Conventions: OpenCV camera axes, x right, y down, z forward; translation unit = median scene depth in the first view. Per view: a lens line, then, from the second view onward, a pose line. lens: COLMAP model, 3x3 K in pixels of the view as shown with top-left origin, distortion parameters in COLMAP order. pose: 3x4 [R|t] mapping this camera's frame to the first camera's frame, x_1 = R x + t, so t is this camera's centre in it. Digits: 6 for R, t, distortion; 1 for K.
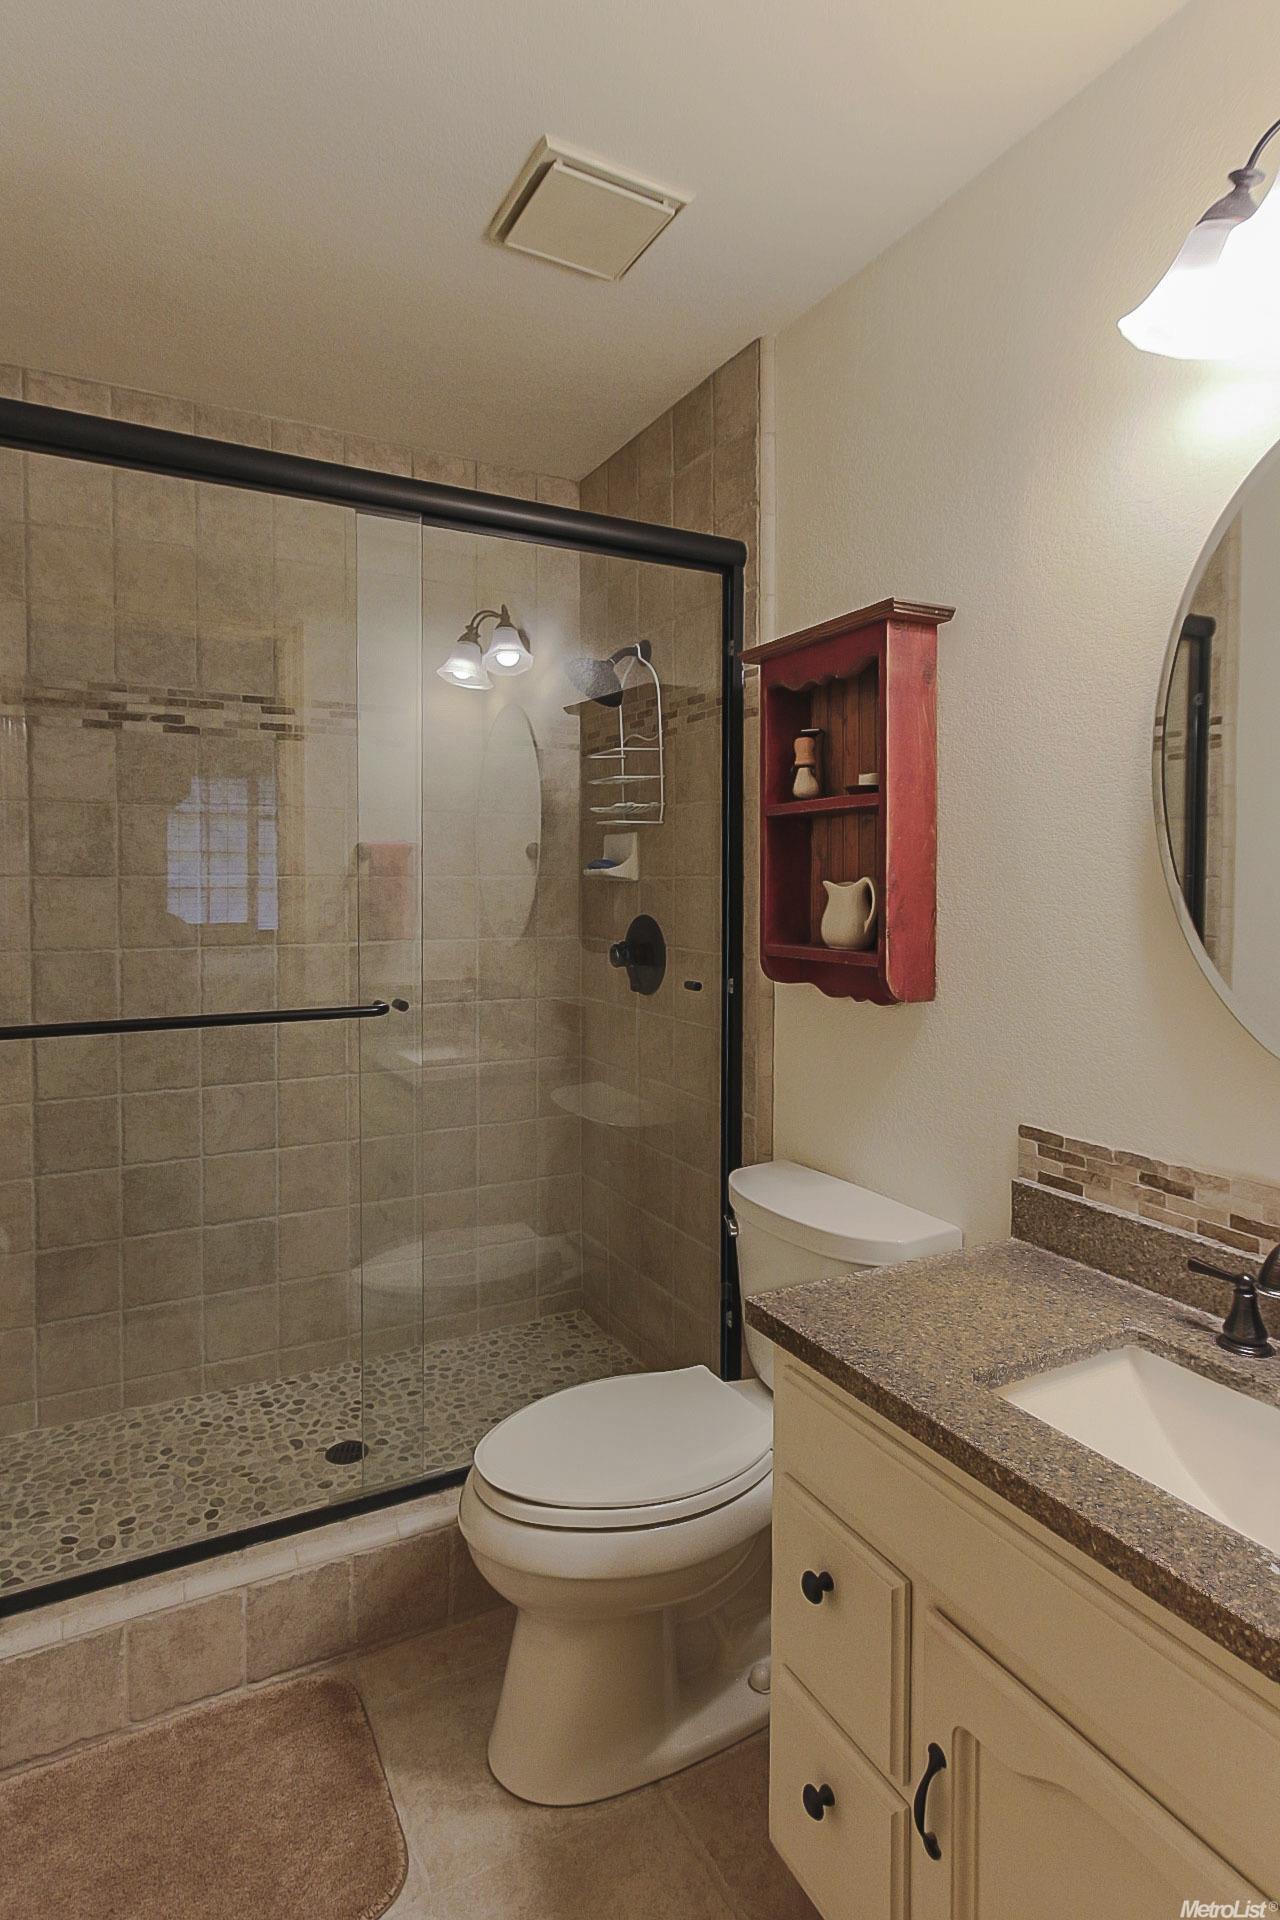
lens RADIAL K [[1004.4, 0, 640.0], [0, 1004.4, 960.0], [0, 0, 1]] dist [0.000538, 0.000617]
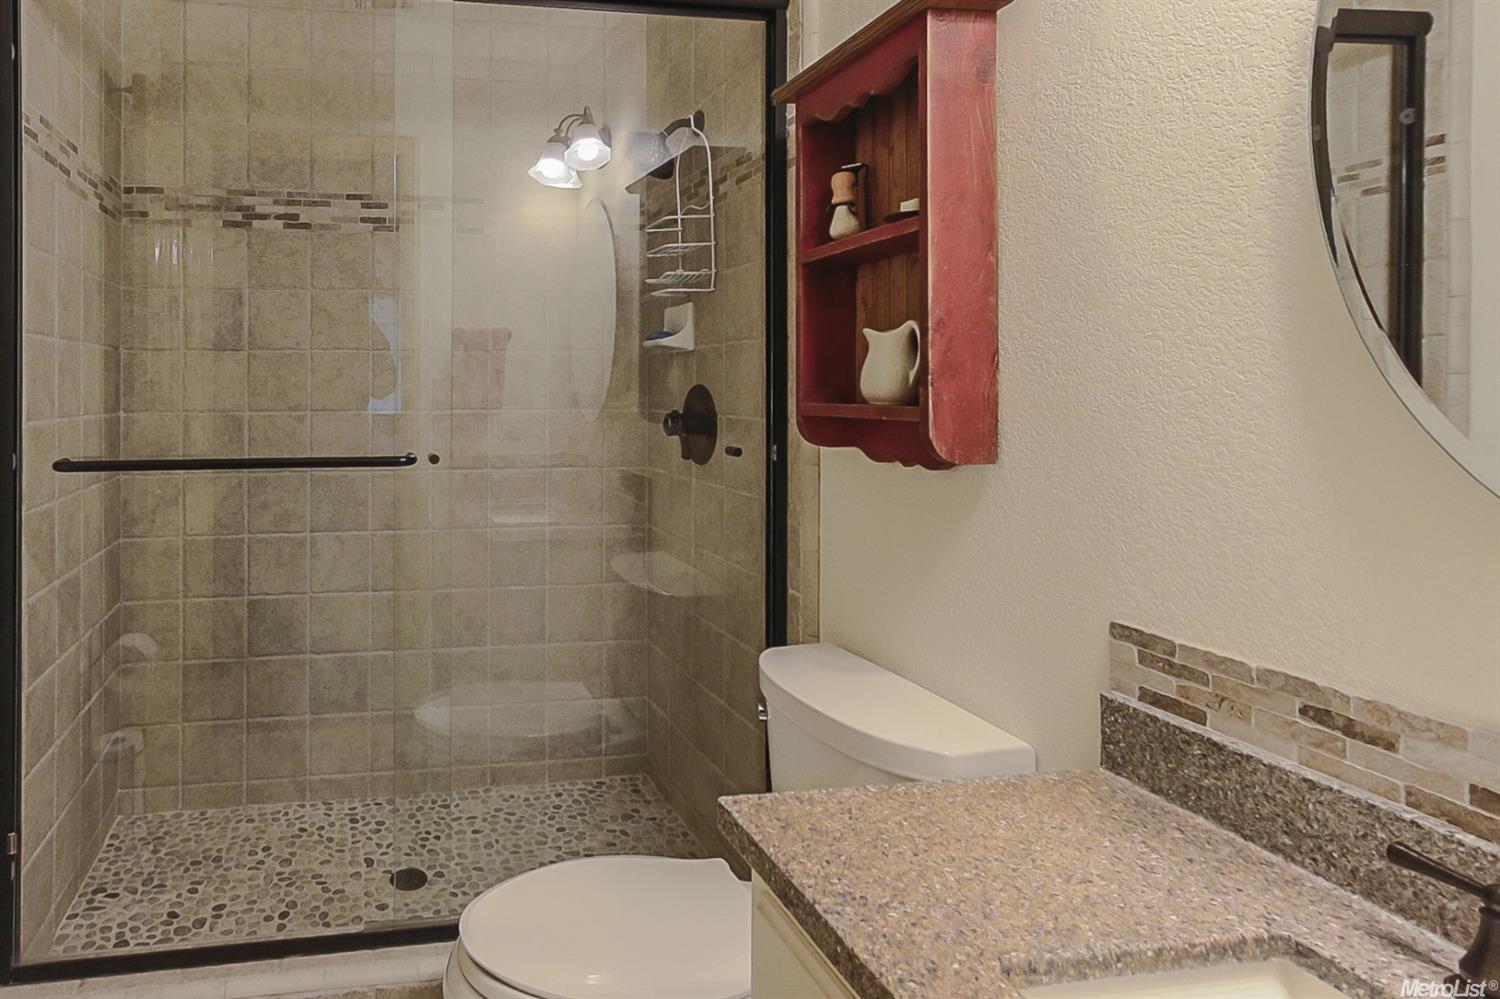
lens RADIAL K [[634.7, 0, 750.6], [0, 634.7, 491.5], [0, 0, 1]] dist [0.002247, 0.000702]
pose [[0.949203, 0.013021, -0.314396, 0.268029], [-0.028542, 0.998587, -0.044817, 0.093713], [0.313368, 0.051514, 0.948234, 0.444748]]
